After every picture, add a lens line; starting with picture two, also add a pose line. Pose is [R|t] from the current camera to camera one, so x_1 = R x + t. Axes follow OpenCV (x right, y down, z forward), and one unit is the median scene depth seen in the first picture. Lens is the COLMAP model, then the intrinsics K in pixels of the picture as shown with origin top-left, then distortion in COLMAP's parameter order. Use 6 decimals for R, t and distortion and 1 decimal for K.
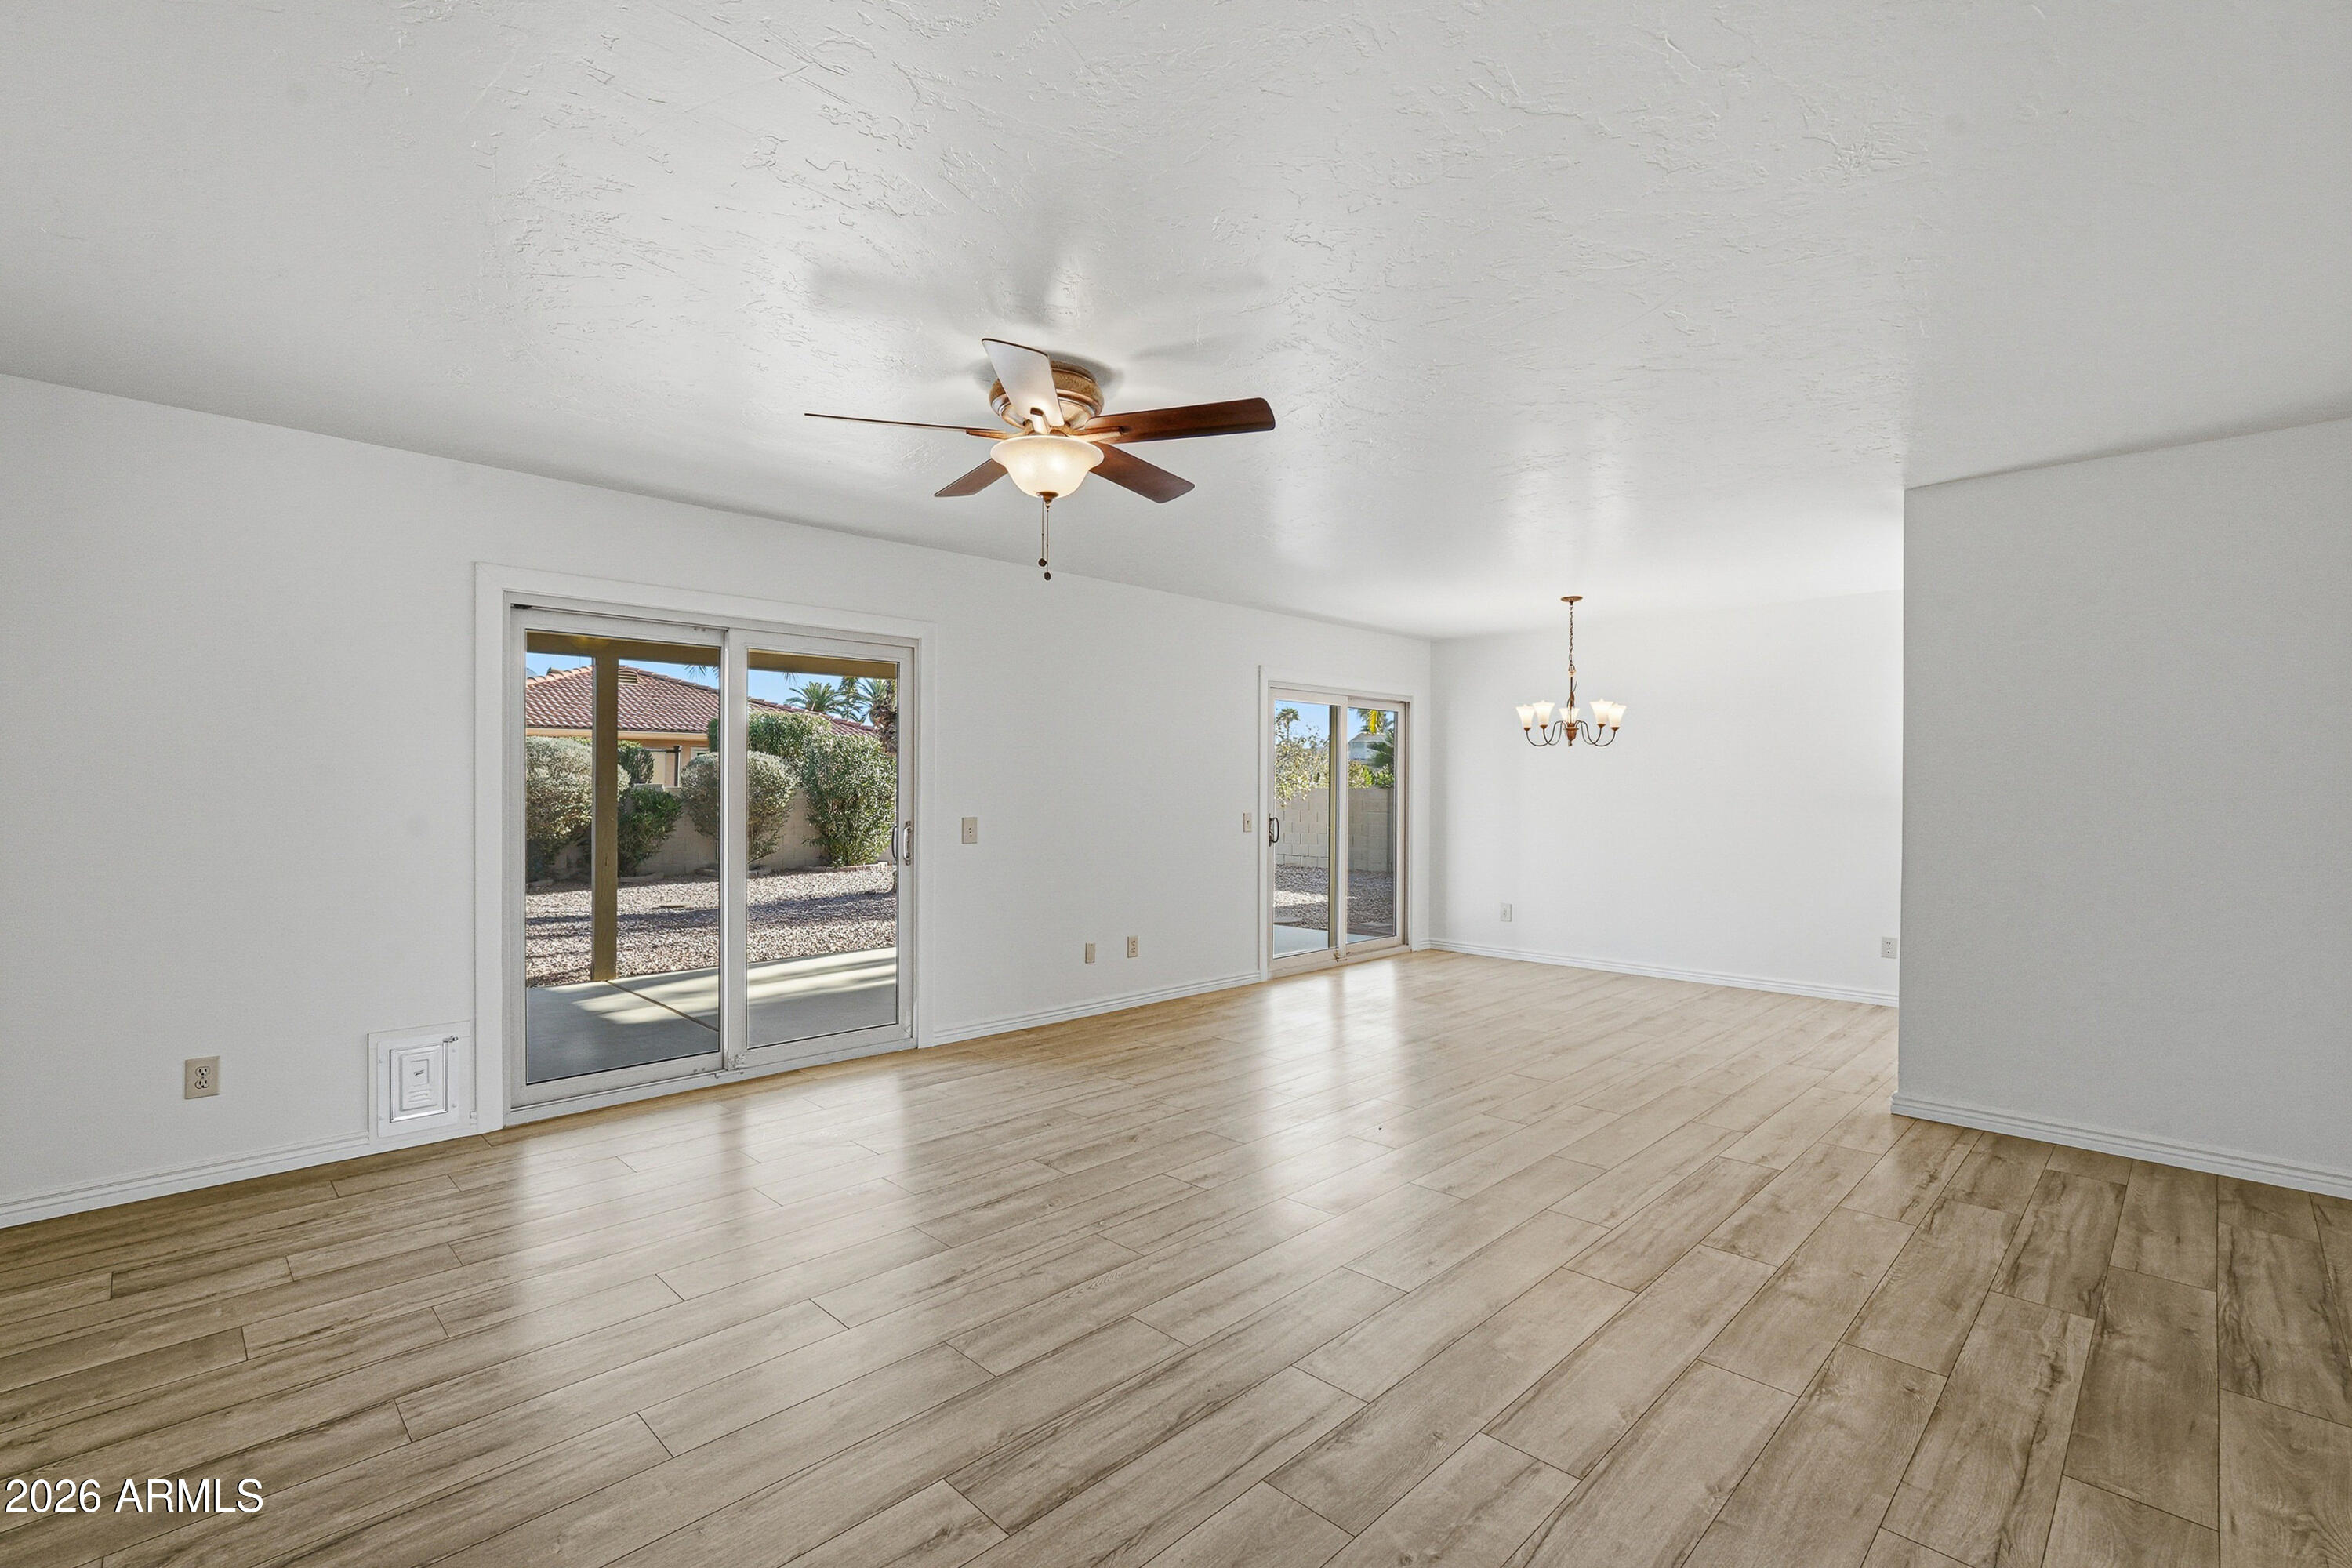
lens RADIAL K [[1041.8, 0, 1176.0], [0, 1041.8, 784.0], [0, 0, 1]] dist [-0.015534, 0.007910]
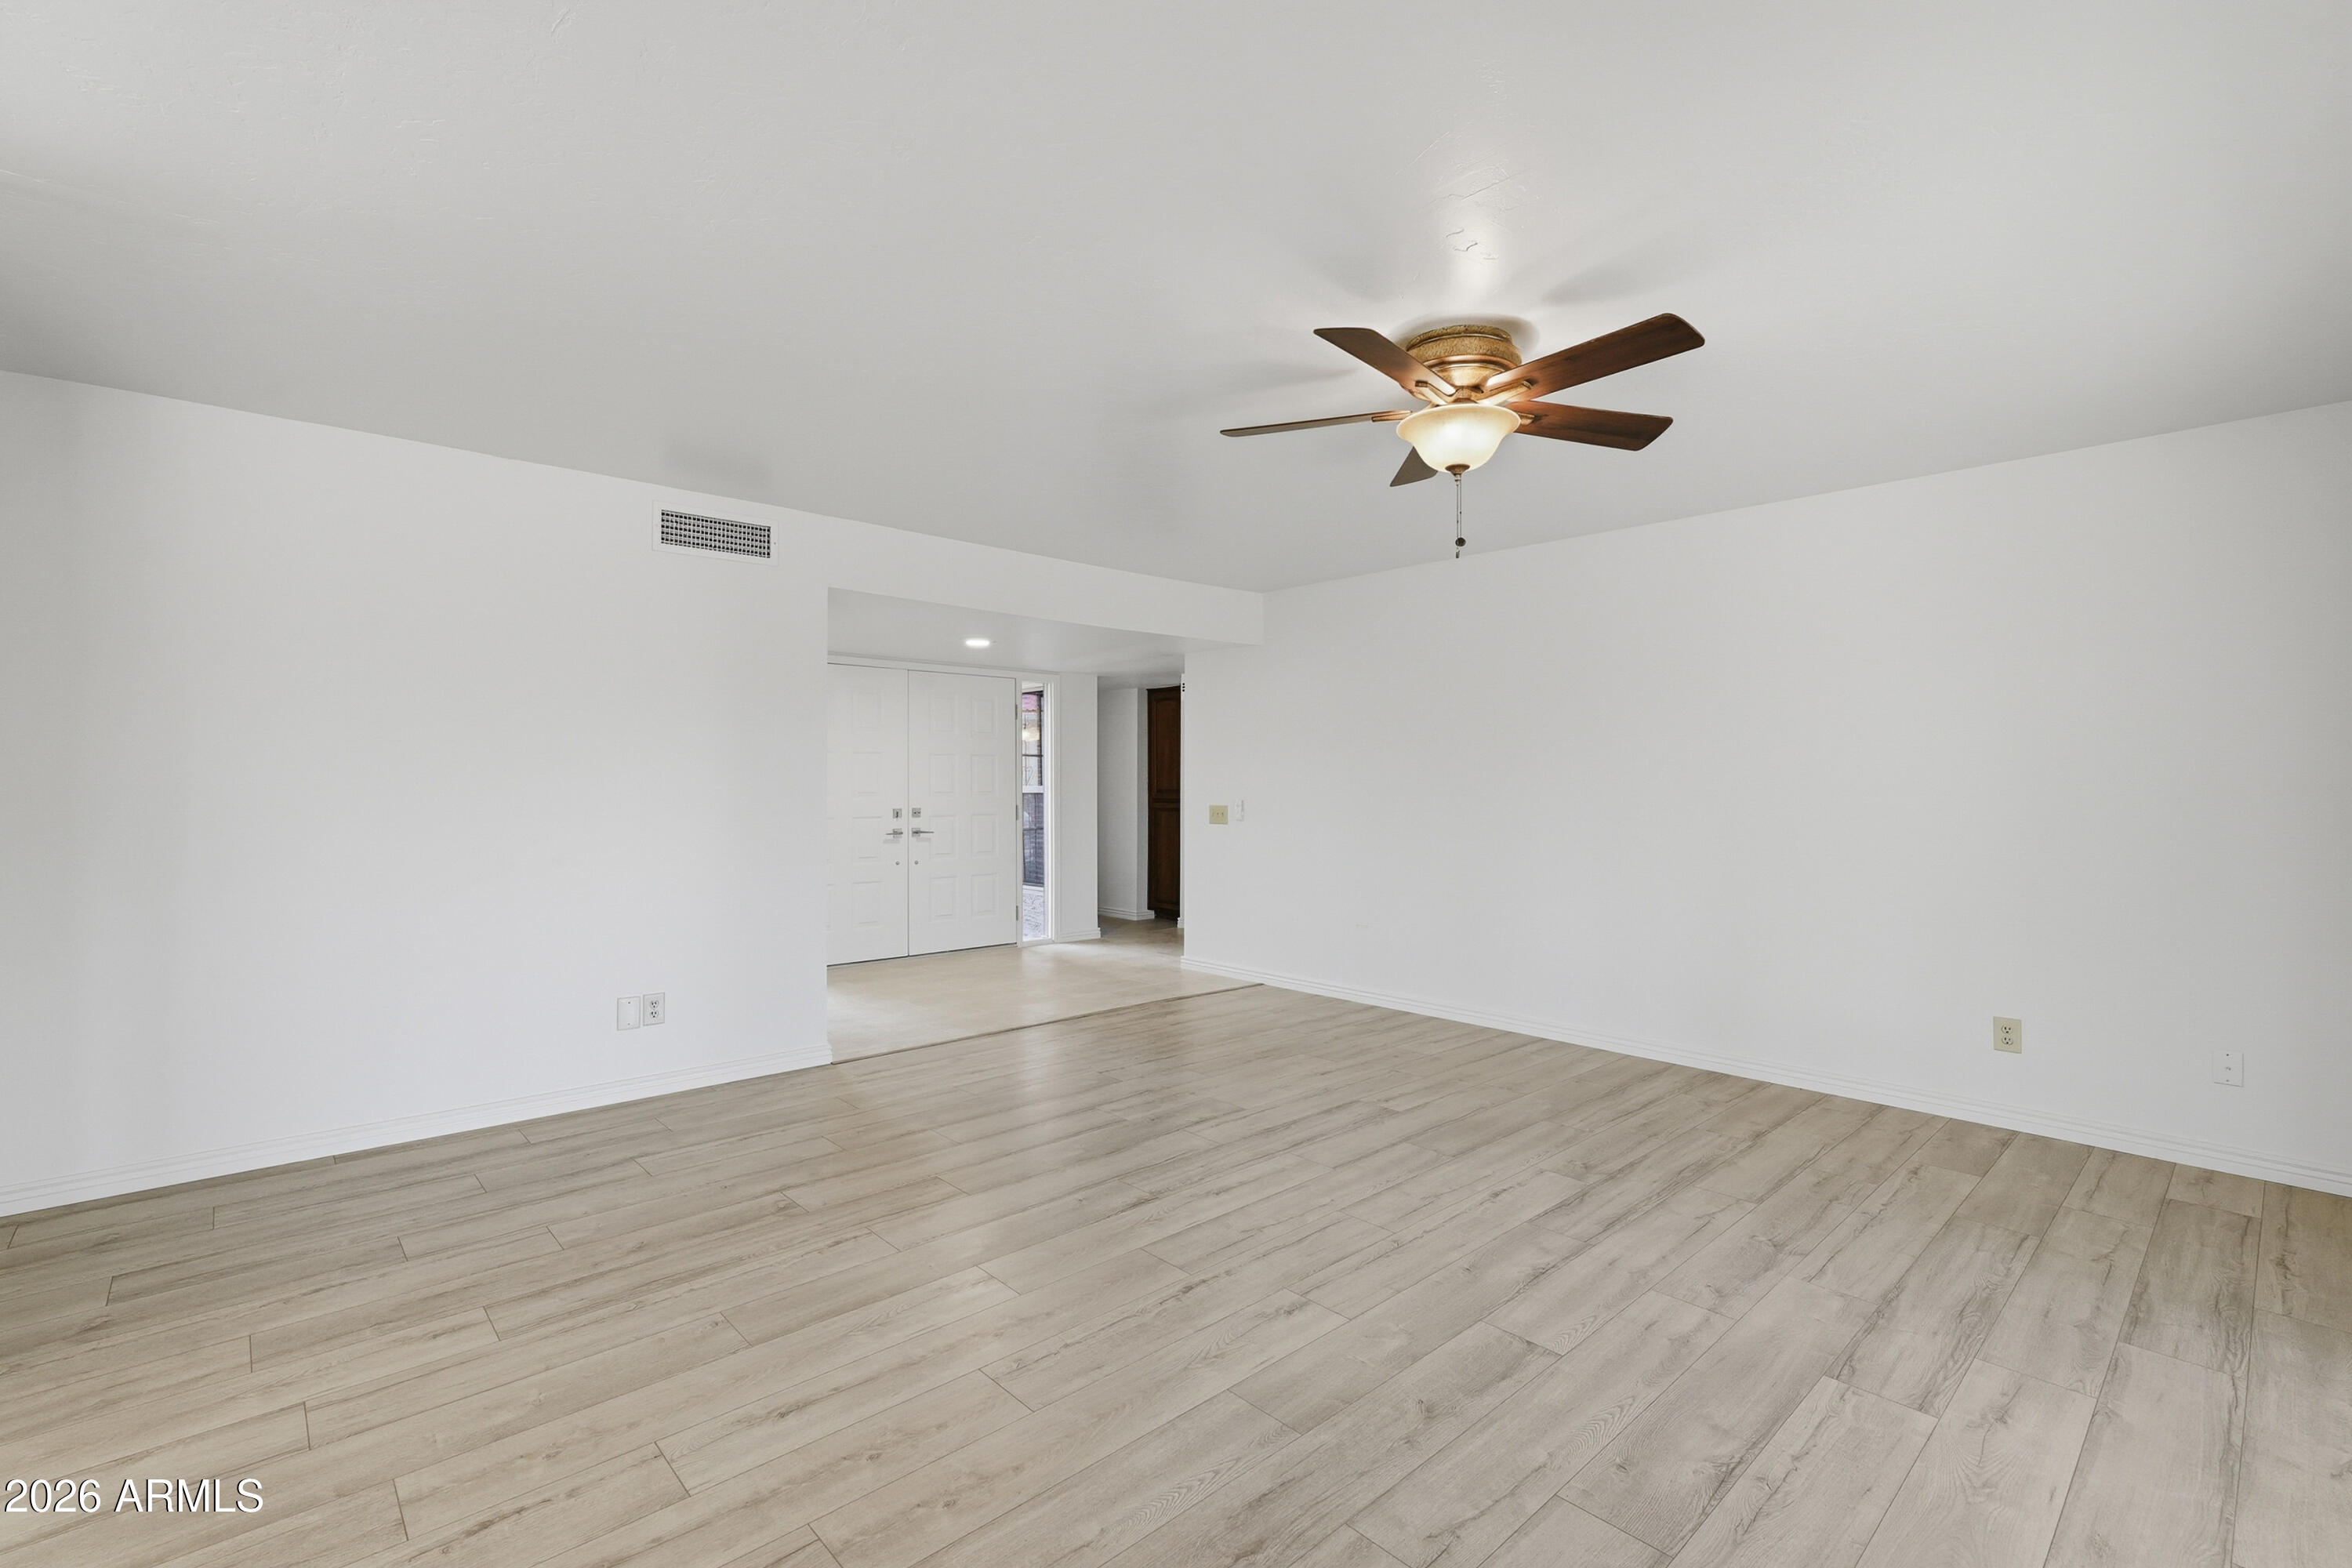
lens RADIAL K [[1047.2, 0, 1174.1], [0, 1047.2, 773.4], [0, 0, 1]] dist [-0.014509, 0.006838]
pose [[-0.999092, -0.006213, 0.042154, 0.069898], [-0.006741, 0.999900, -0.012396, 0.008615], [-0.042073, -0.012668, -0.999034, 1.508298]]
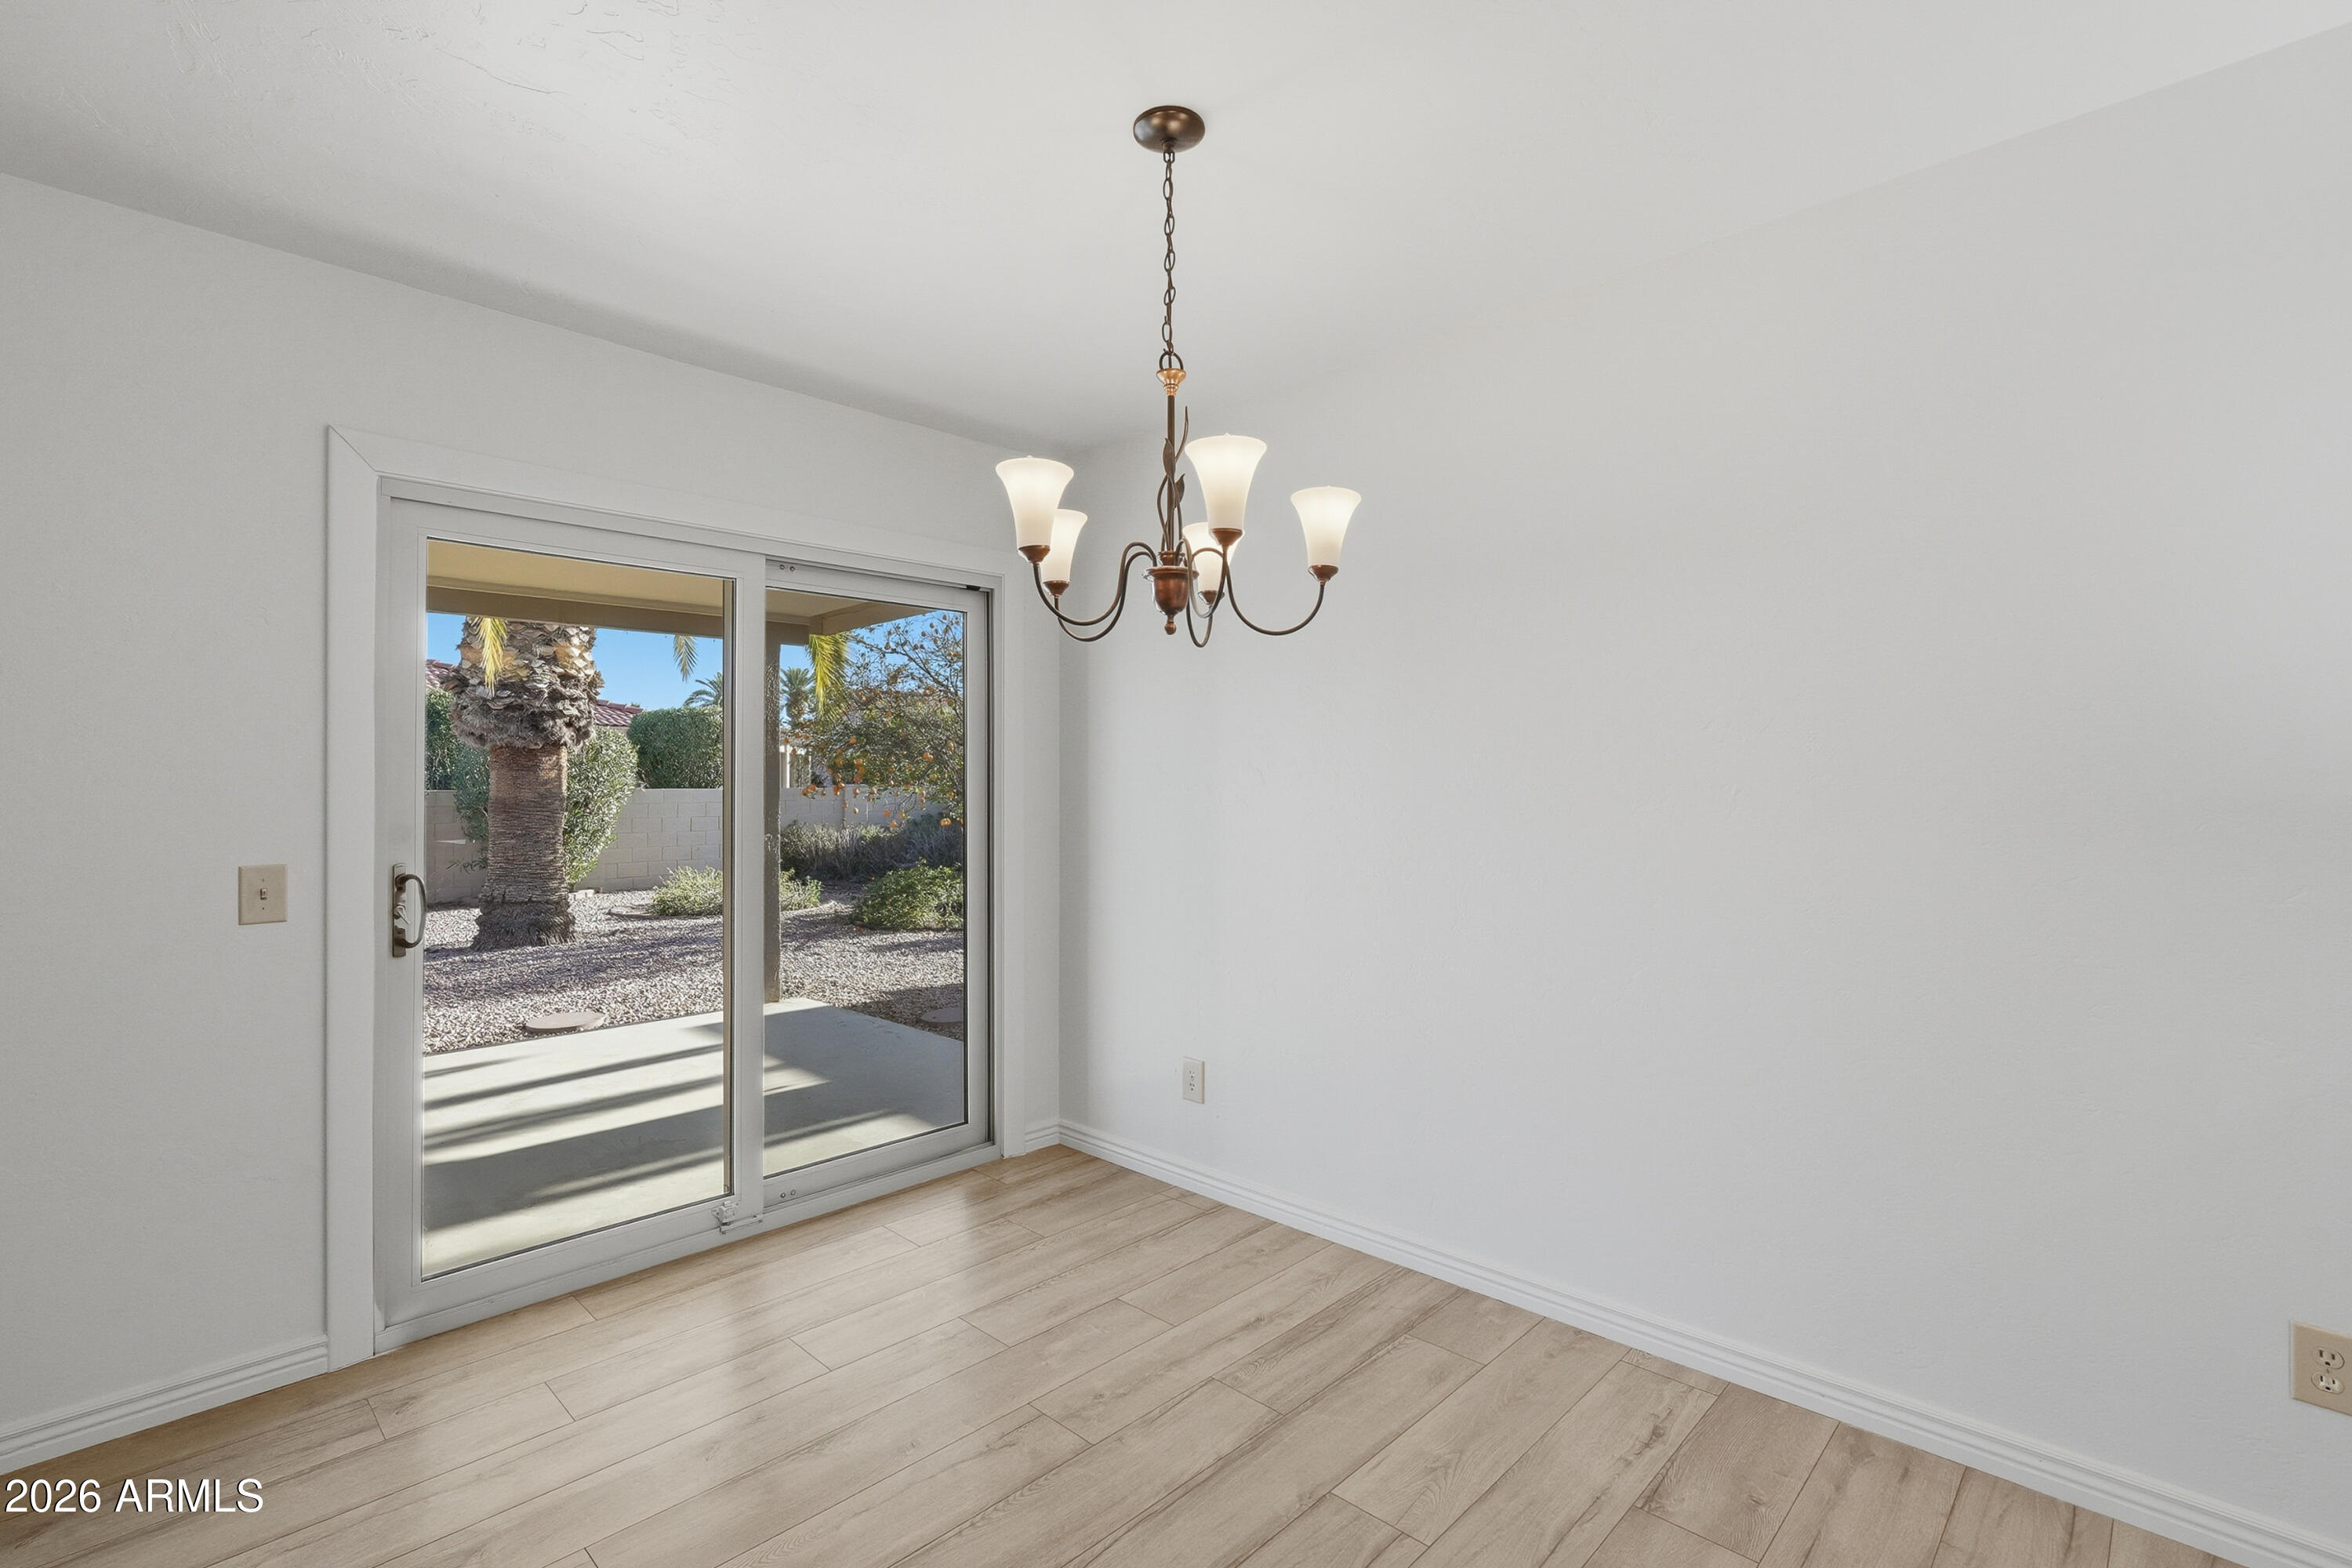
lens RADIAL K [[1041.8, 0, 1176.0], [0, 1041.8, 784.0], [0, 0, 1]] dist [-0.015534, 0.007910]
pose [[0.999977, -0.006211, -0.002885, 0.630535], [0.006212, 0.999981, 0.000132, 0.006978], [0.002884, -0.000150, 0.999996, 1.182363]]
